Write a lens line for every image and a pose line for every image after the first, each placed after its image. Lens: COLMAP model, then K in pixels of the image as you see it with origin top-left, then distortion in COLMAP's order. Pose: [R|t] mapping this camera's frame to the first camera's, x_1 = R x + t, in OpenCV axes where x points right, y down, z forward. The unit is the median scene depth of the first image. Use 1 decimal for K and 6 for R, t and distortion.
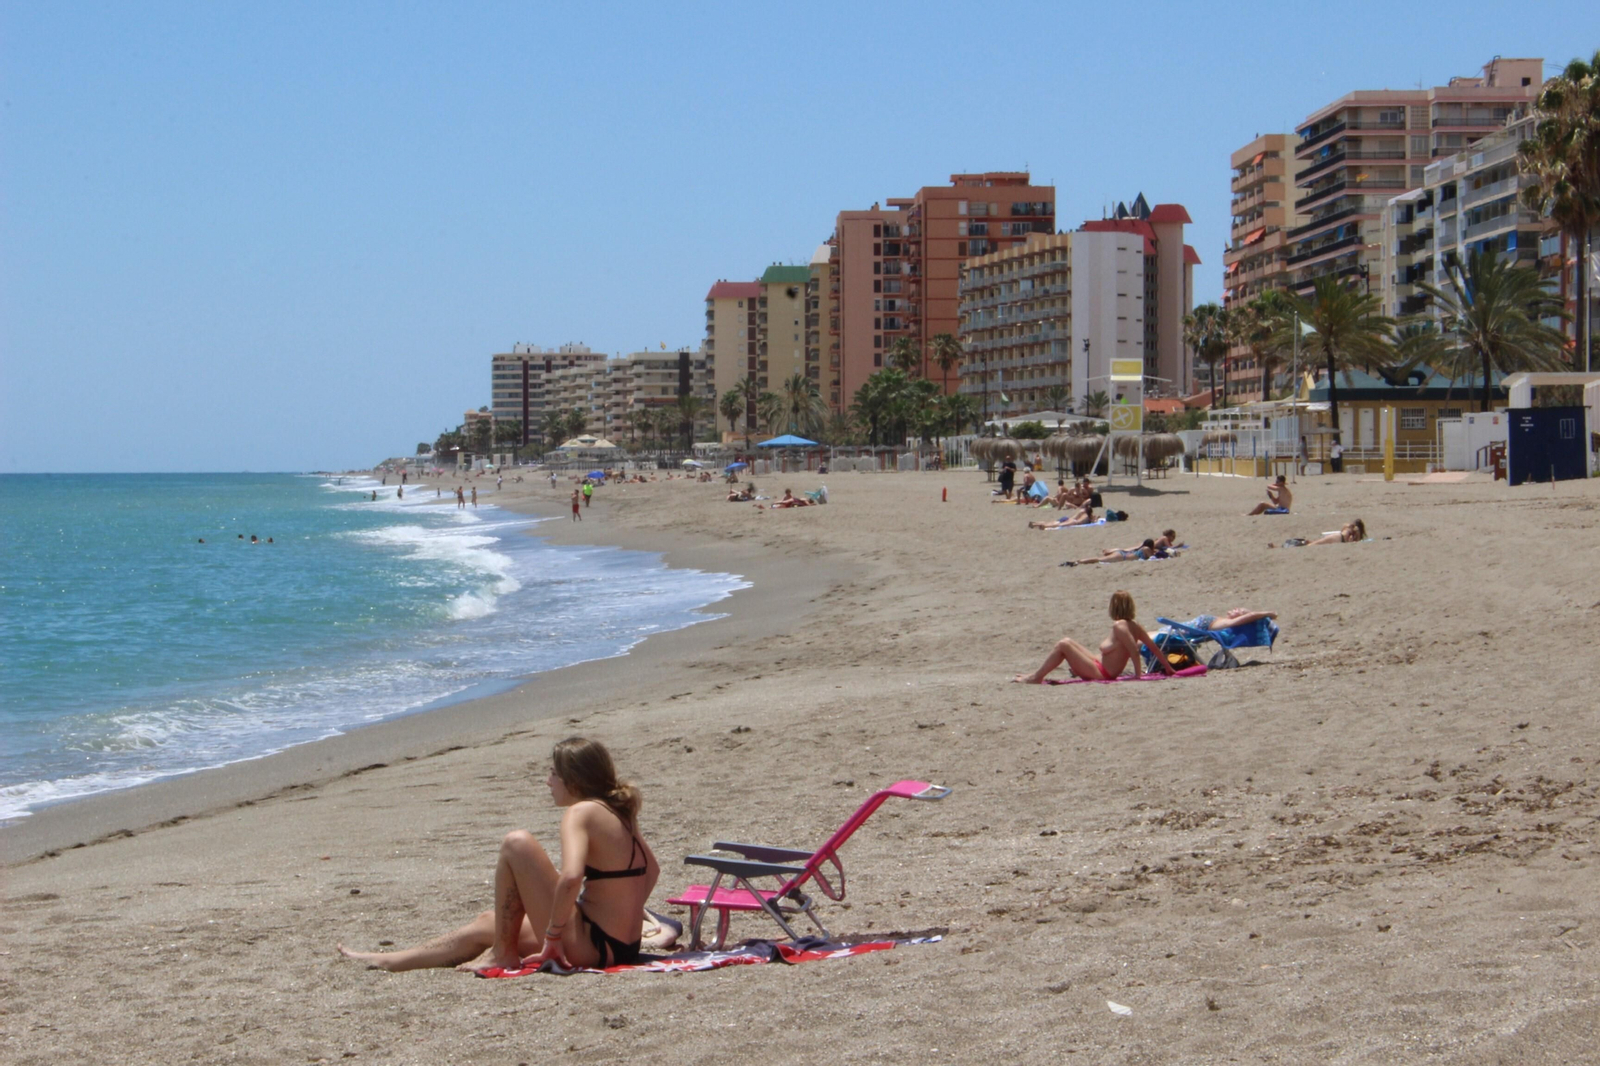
lens RADIAL K [[3818.9, 0, 800.0], [0, 3818.9, 533.0], [0, 0, 1]] dist [0.042303, 0.323766]
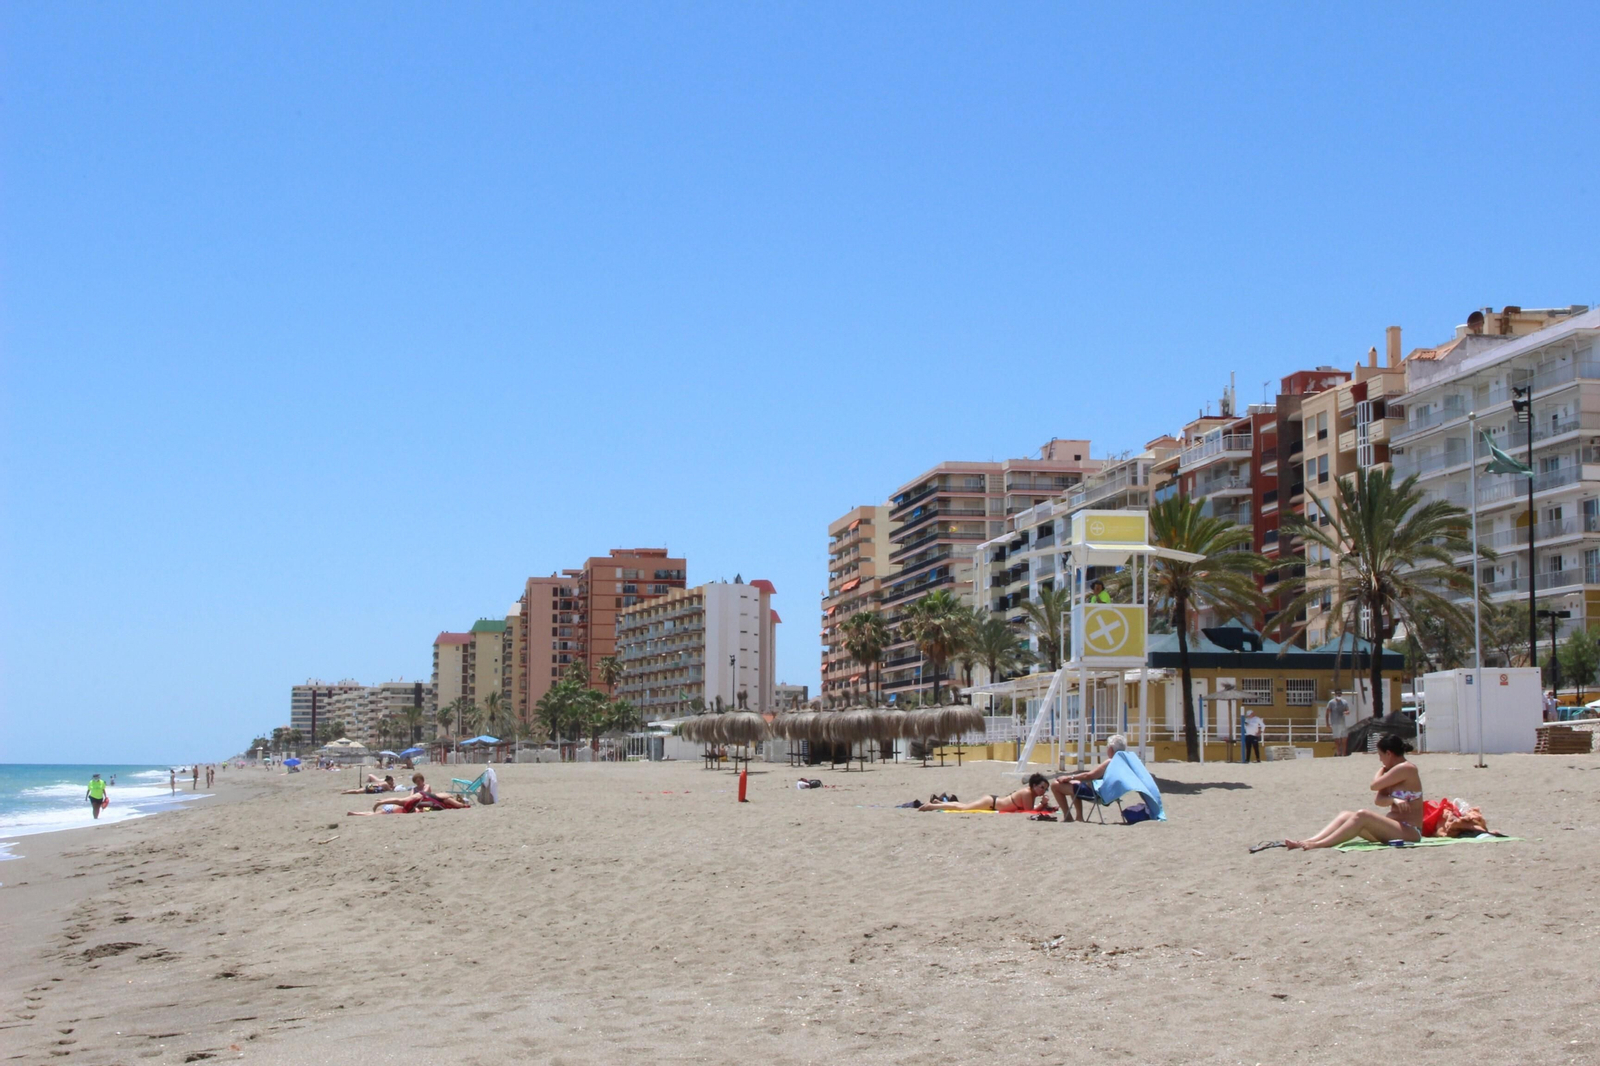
lens RADIAL K [[2309.4, 0, 800.0], [0, 2309.4, 533.0], [0, 0, 1]] dist [-0.075659, 0.001030]
pose [[0.991748, 0.020262, 0.126588, 0.002188], [-0.005181, 0.992959, -0.118346, -0.002051], [-0.128095, 0.116714, 0.984870, 0.191754]]
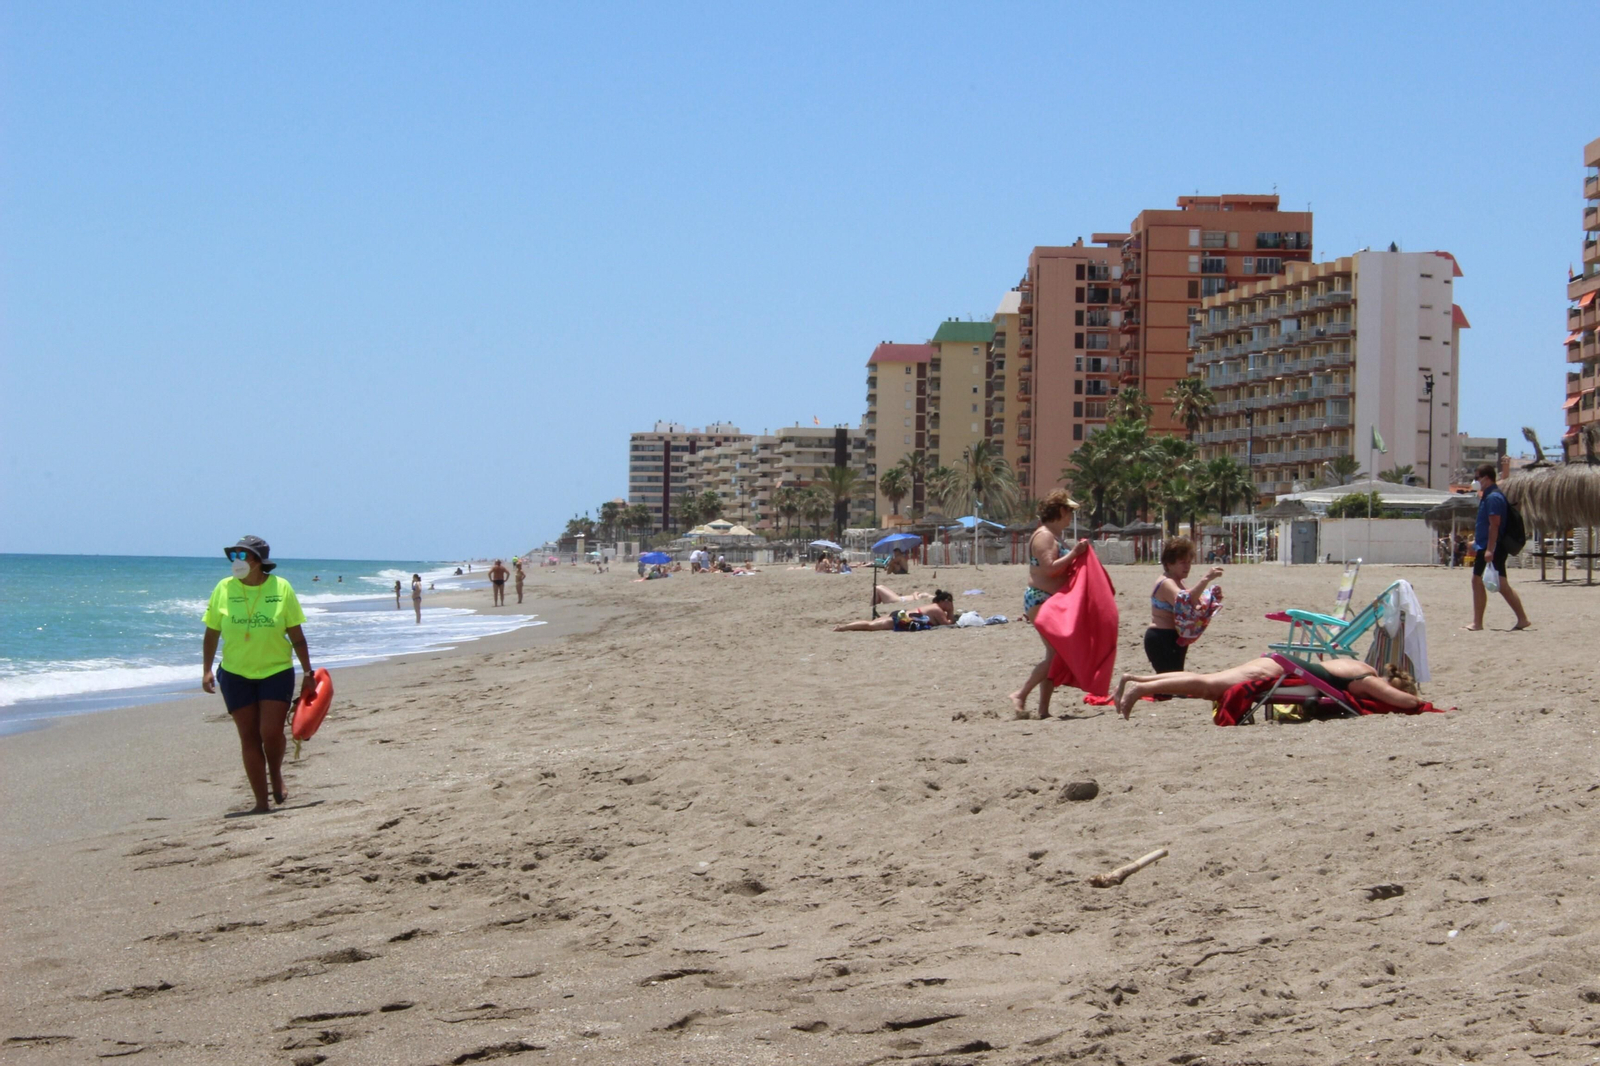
lens RADIAL K [[3818.9, 0, 800.0], [0, 3818.9, 533.0], [0, 0, 1]] dist [0.042303, 0.323766]
pose [[0.998855, 0.021163, -0.042896, -0.003654], [-0.022272, 0.999426, -0.025546, -0.002643], [0.042331, 0.026473, 0.998753, 0.230539]]
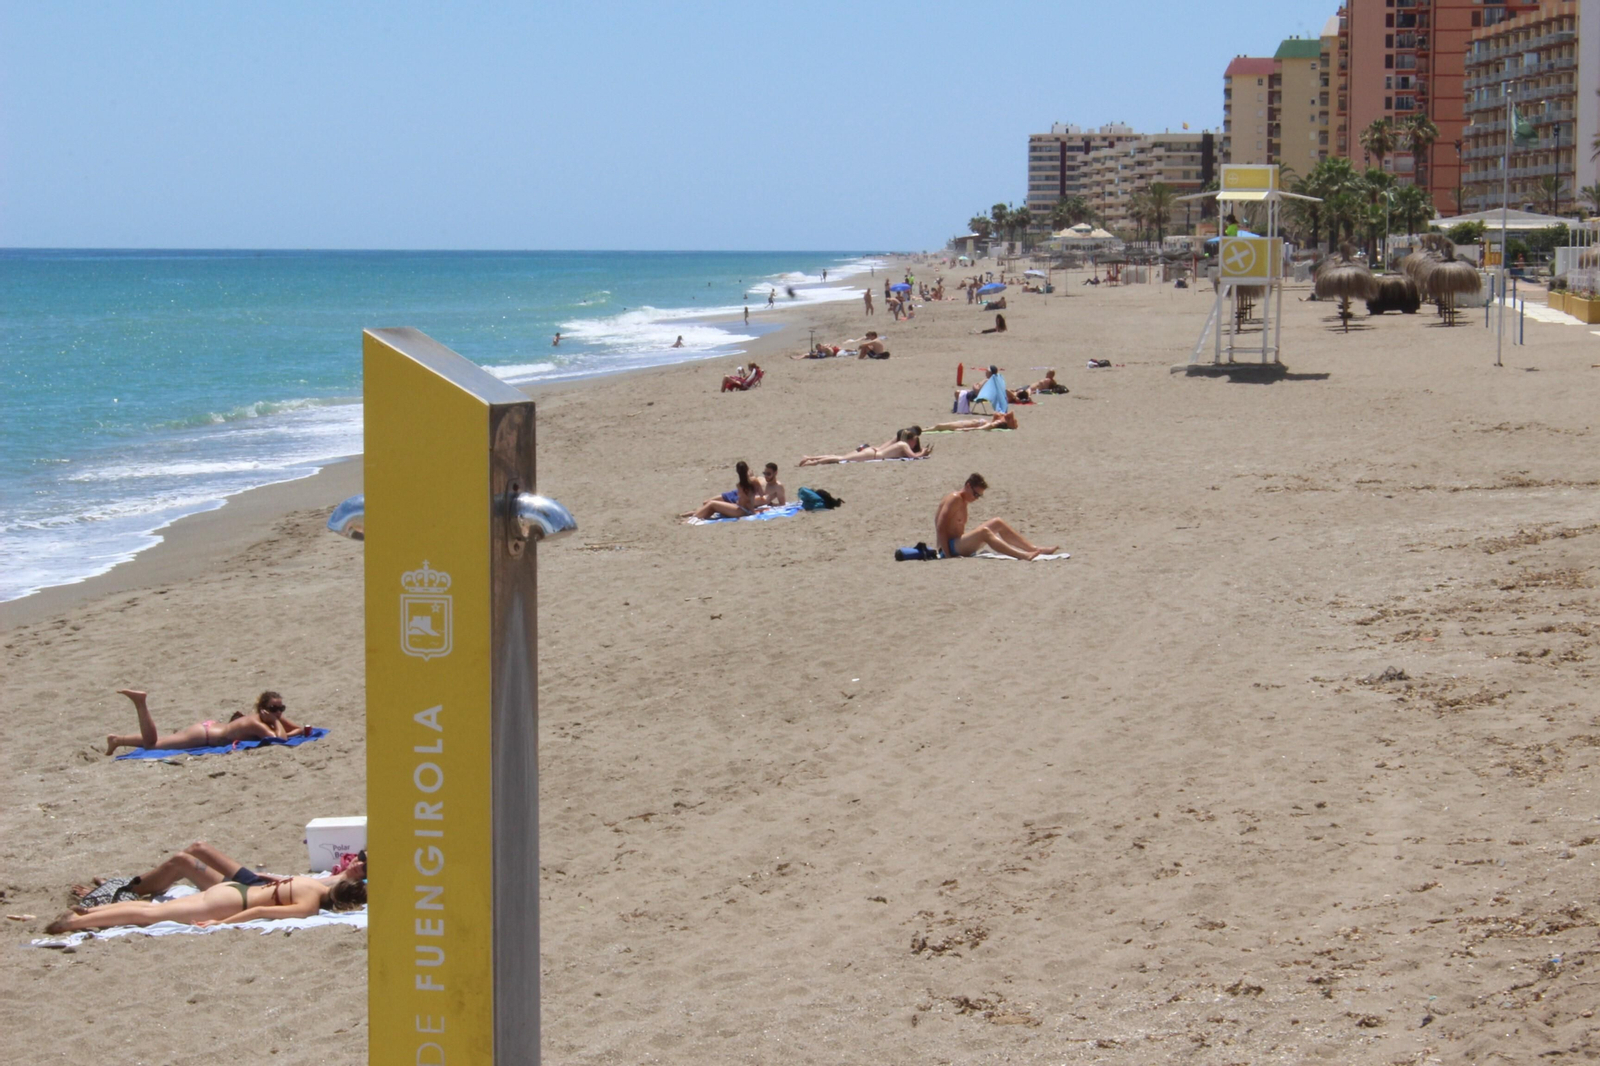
lens RADIAL K [[3818.9, 0, 800.0], [0, 3818.9, 533.0], [0, 0, 1]] dist [0.042303, 0.323766]
pose [[0.987625, 0.017648, -0.155836, 0.030336], [-0.008650, 0.998265, 0.058235, -0.005593], [0.156593, -0.056166, 0.986065, 0.093822]]
